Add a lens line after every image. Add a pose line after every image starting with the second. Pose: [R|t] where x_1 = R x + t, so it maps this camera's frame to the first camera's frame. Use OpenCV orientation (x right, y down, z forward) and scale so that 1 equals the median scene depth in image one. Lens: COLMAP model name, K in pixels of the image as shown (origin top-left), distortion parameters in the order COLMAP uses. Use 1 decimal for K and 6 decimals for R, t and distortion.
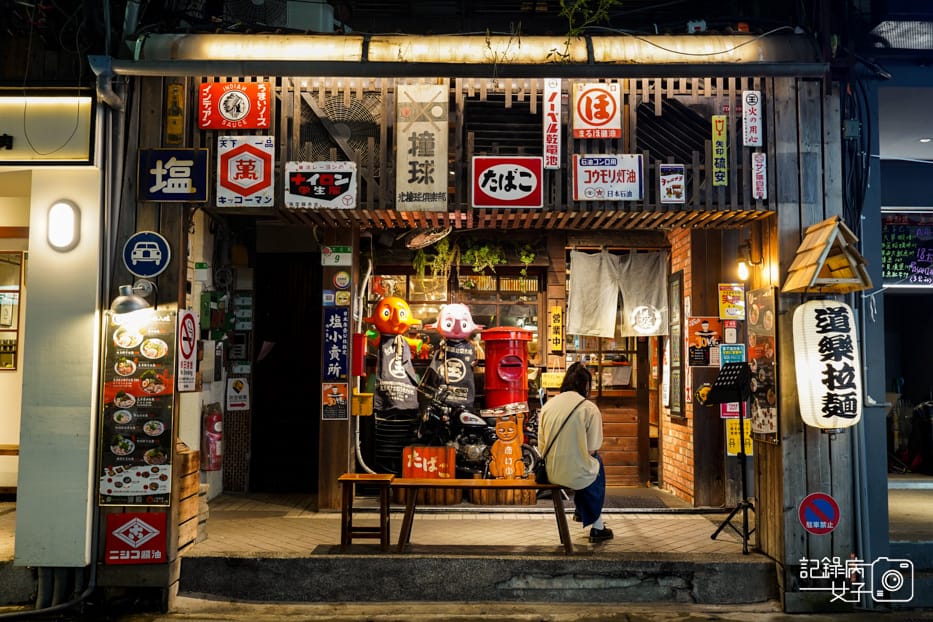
lens RADIAL K [[925.4, 0, 466.5], [0, 925.4, 311.0], [0, 0, 1]] dist [-0.085623, -0.002857]
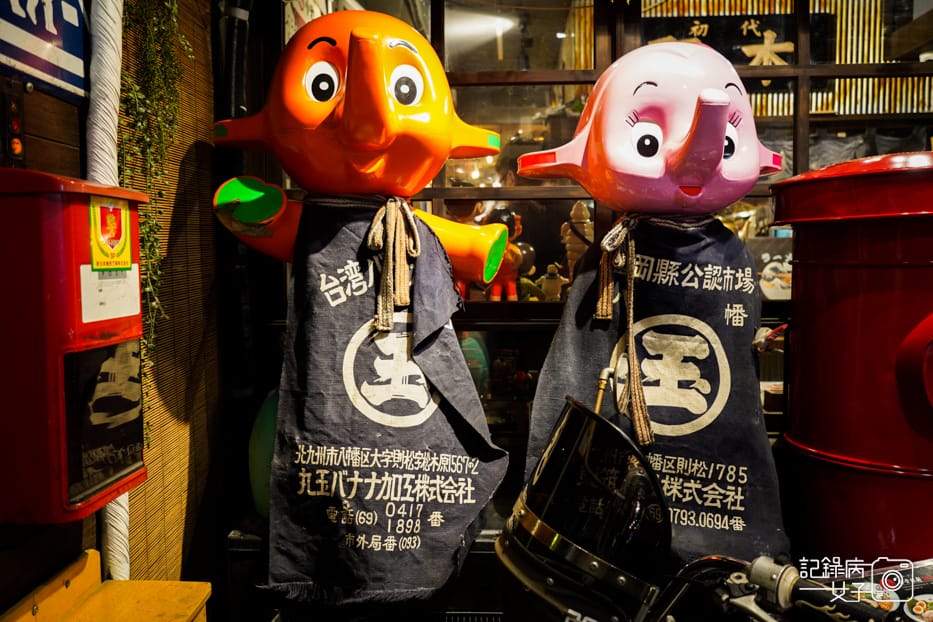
lens RADIAL K [[751.9, 0, 466.5], [0, 751.9, 311.0], [0, 0, 1]] dist [0.007971, 0.035839]
pose [[0.998989, -0.012592, -0.043150, -0.050921], [0.018527, 0.989974, 0.140029, 0.027000], [0.040954, -0.140687, 0.989207, 0.843333]]
